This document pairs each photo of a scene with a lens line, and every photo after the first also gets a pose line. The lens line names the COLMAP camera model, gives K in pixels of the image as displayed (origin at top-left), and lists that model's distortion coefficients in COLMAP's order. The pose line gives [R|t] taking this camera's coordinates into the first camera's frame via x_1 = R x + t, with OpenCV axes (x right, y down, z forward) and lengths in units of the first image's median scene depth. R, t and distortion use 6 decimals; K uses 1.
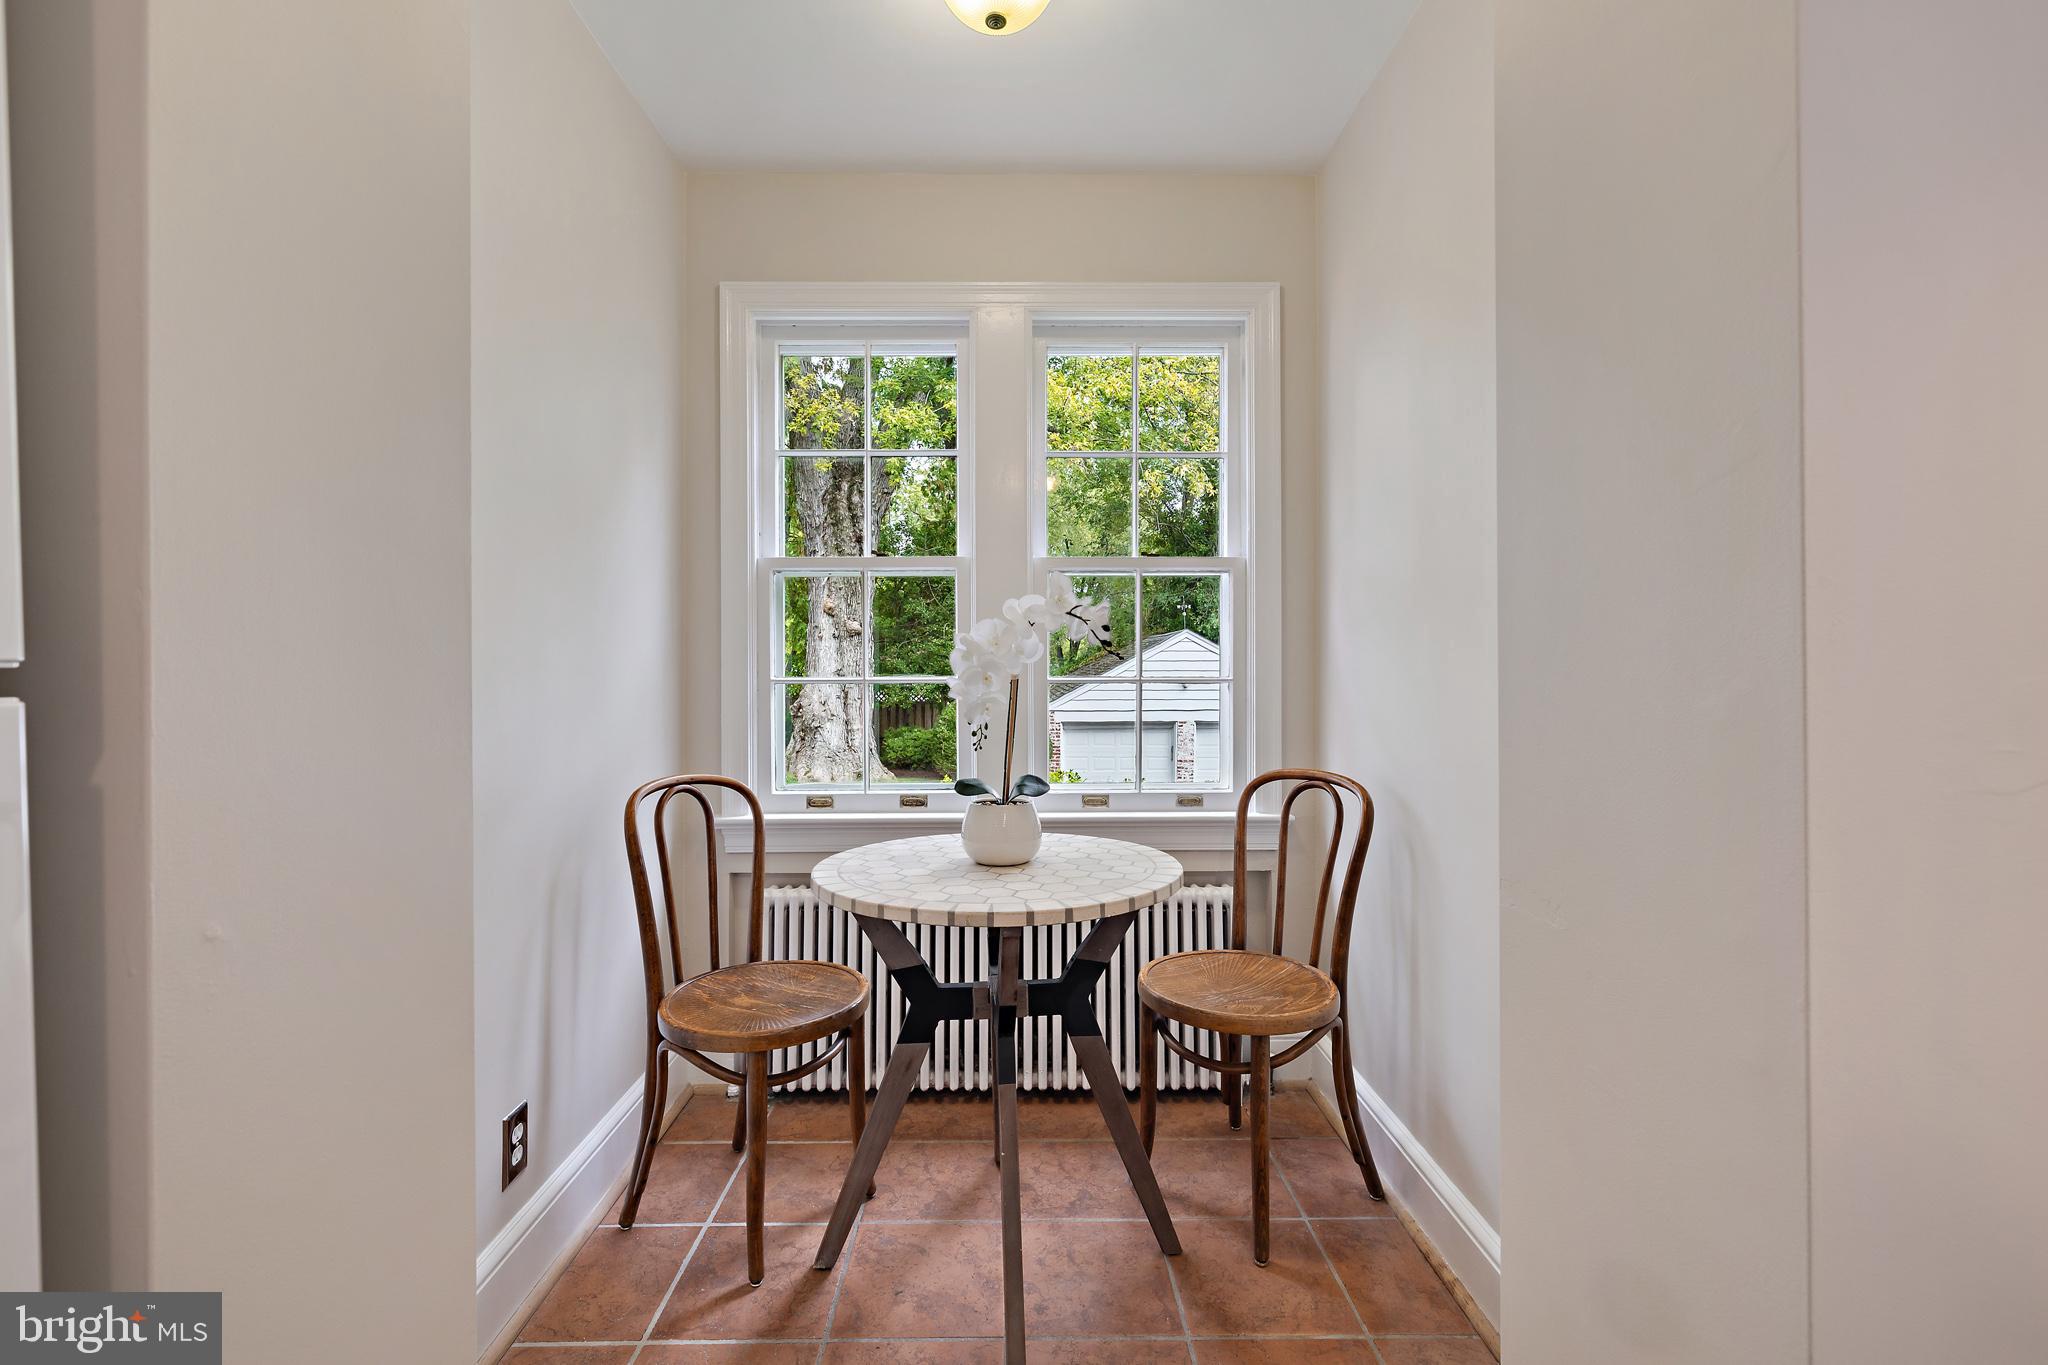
lens RADIAL K [[854.6, 0, 1022.9], [0, 854.6, 665.7], [0, 0, 1]] dist [-0.001771, -0.000394]
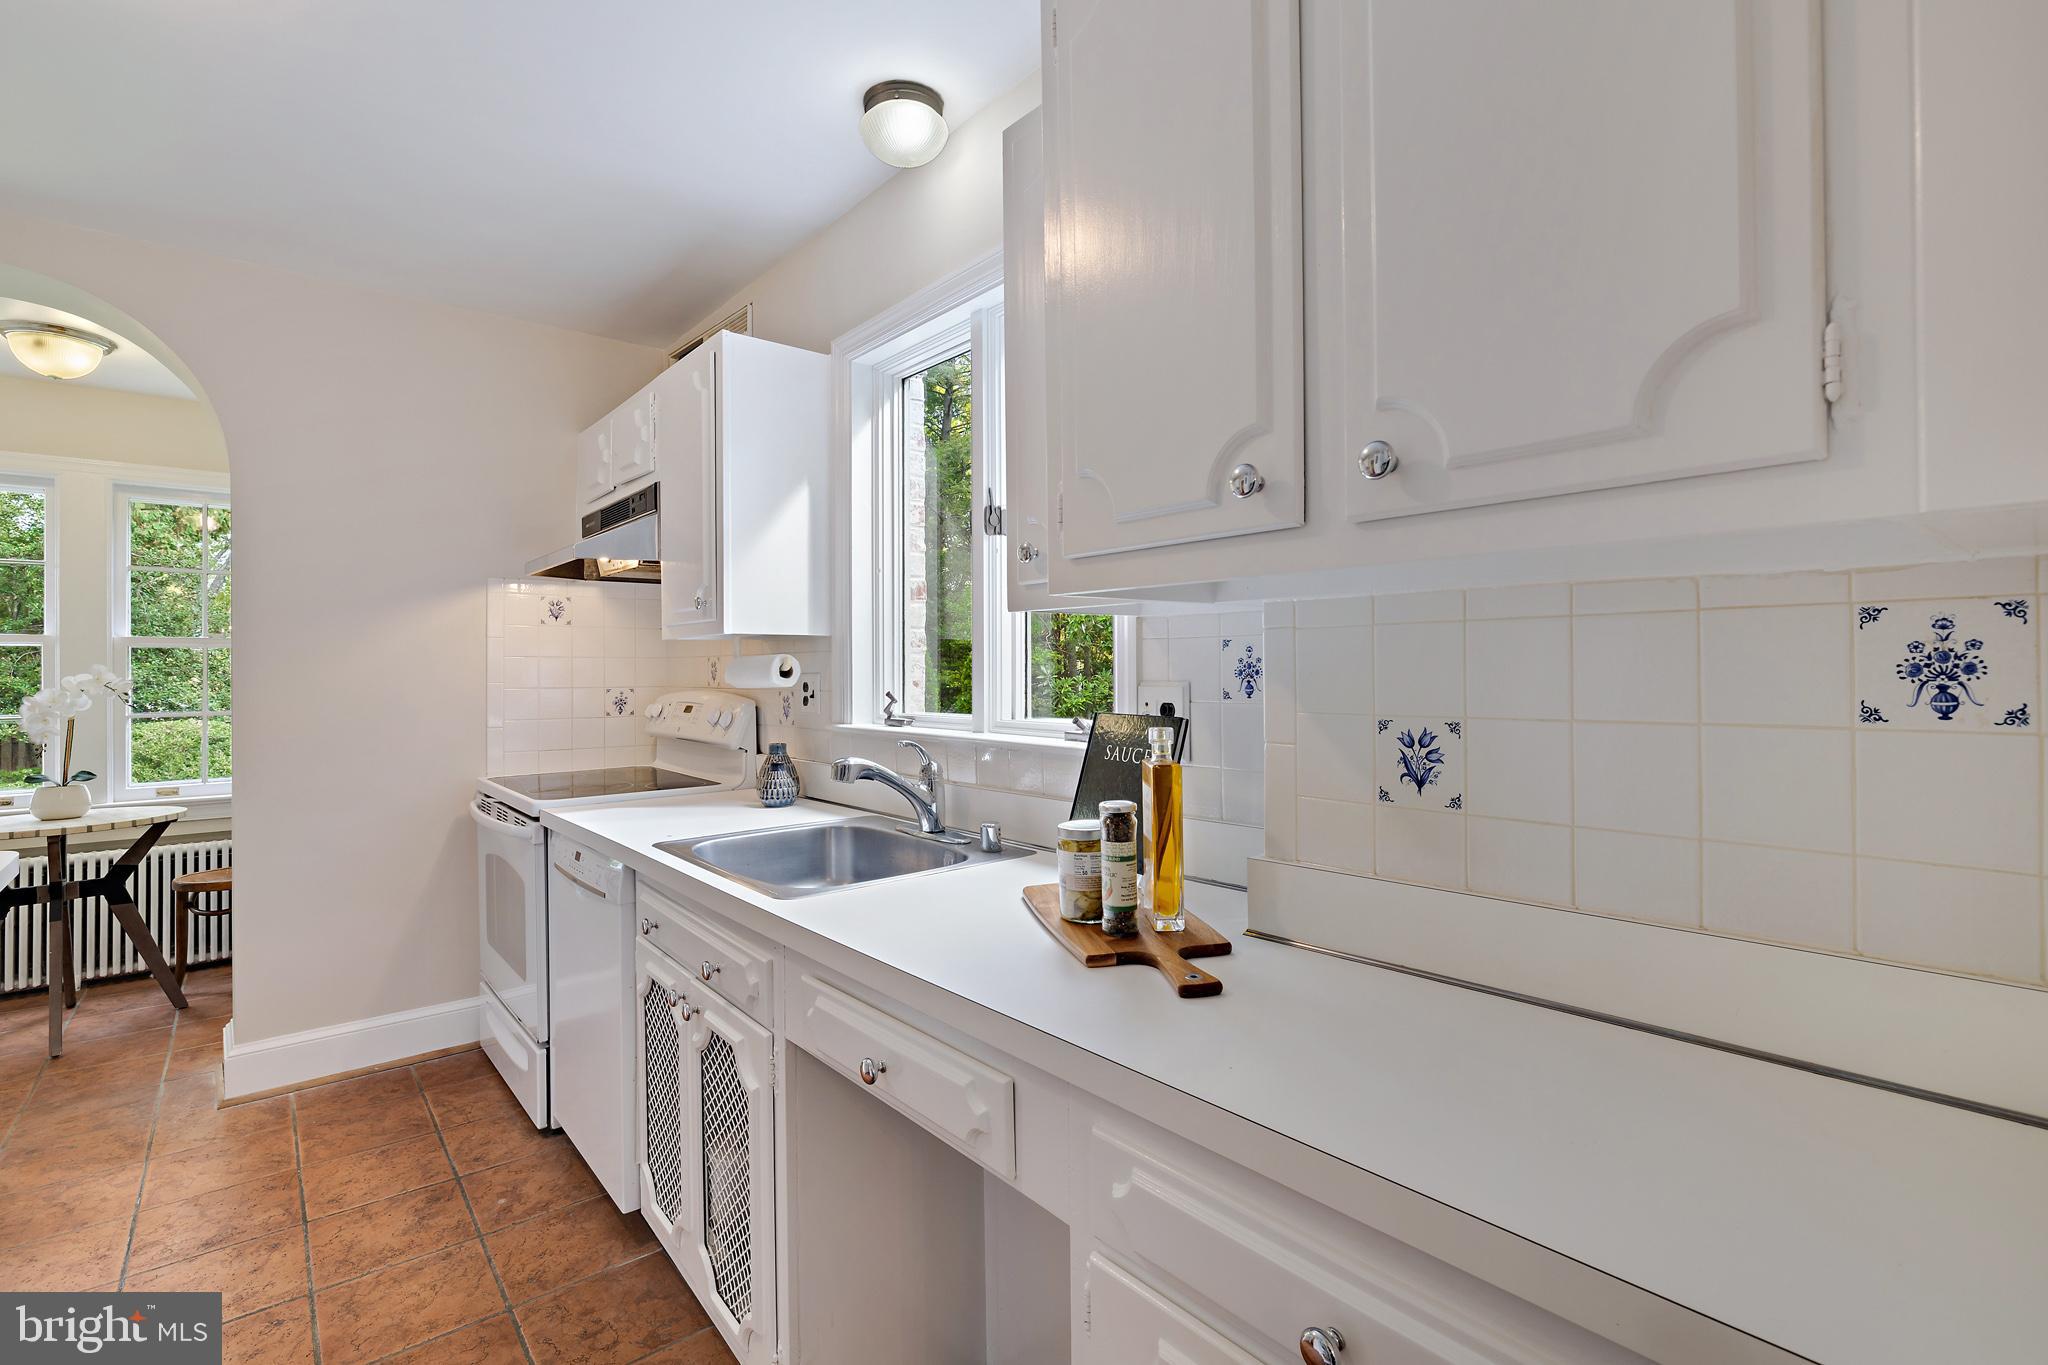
lens RADIAL K [[936.6, 0, 1018.9], [0, 936.6, 667.6], [0, 0, 1]] dist [-0.001185, 0.000361]
pose [[0.780950, 0.000144, 0.624594, 0.282898], [0.003887, 0.999979, -0.005091, -0.067530], [-0.624582, 0.006403, 0.780933, -1.612047]]
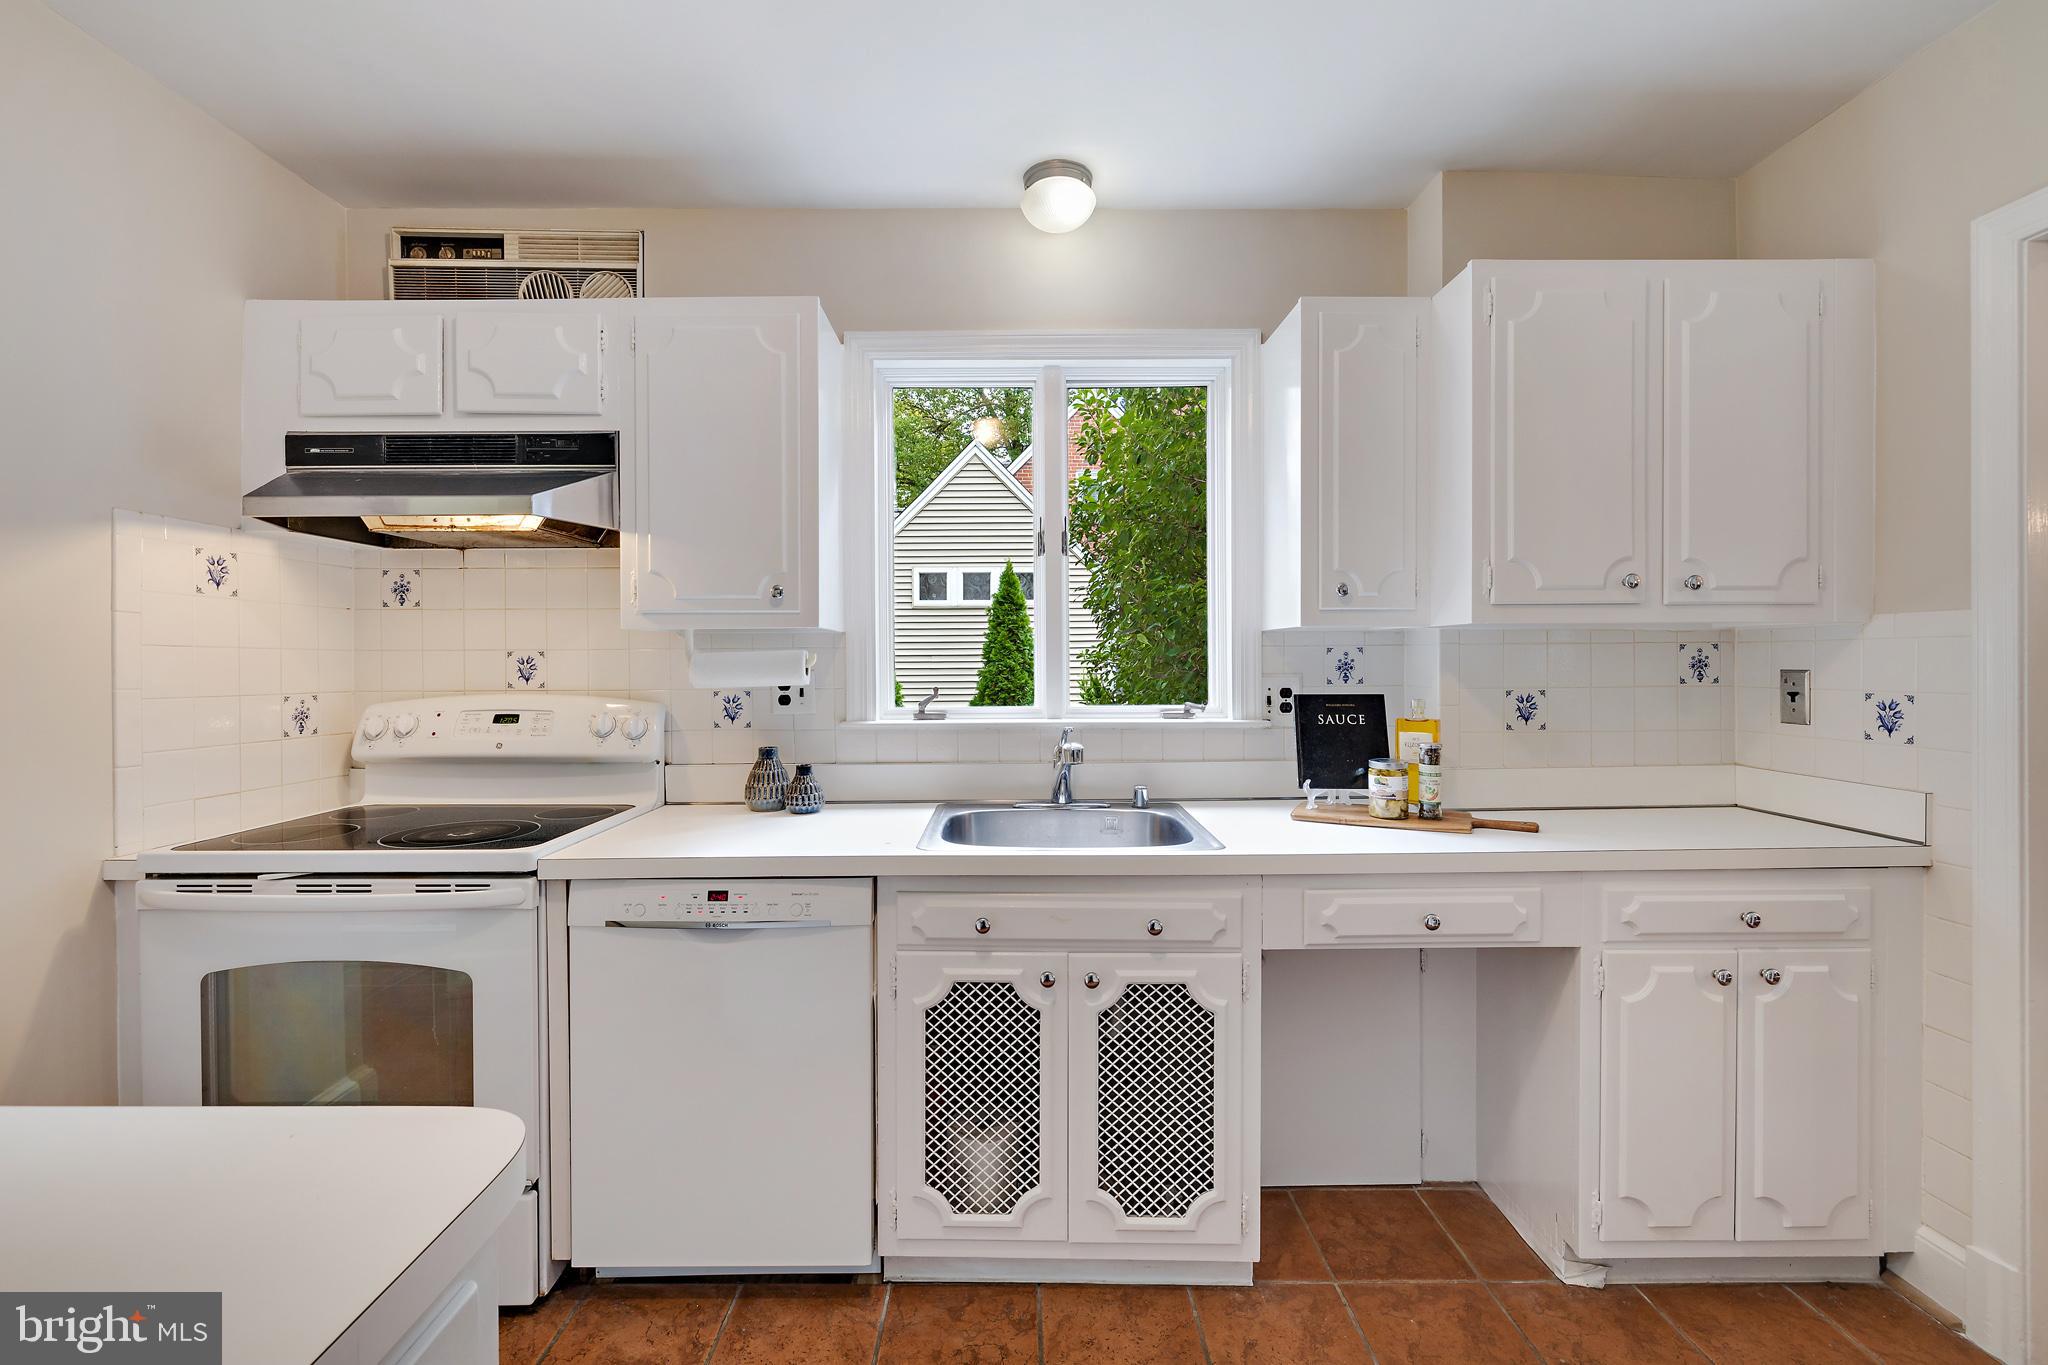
lens RADIAL K [[866.1, 0, 1023.8], [0, 866.1, 663.9], [0, 0, 1]] dist [-0.000775, -0.000080]
pose [[0.009629, 0.003651, 0.999947, -0.286041], [0.005942, 0.999975, -0.003709, -0.070299], [-0.999936, 0.005977, 0.009607, -0.686806]]
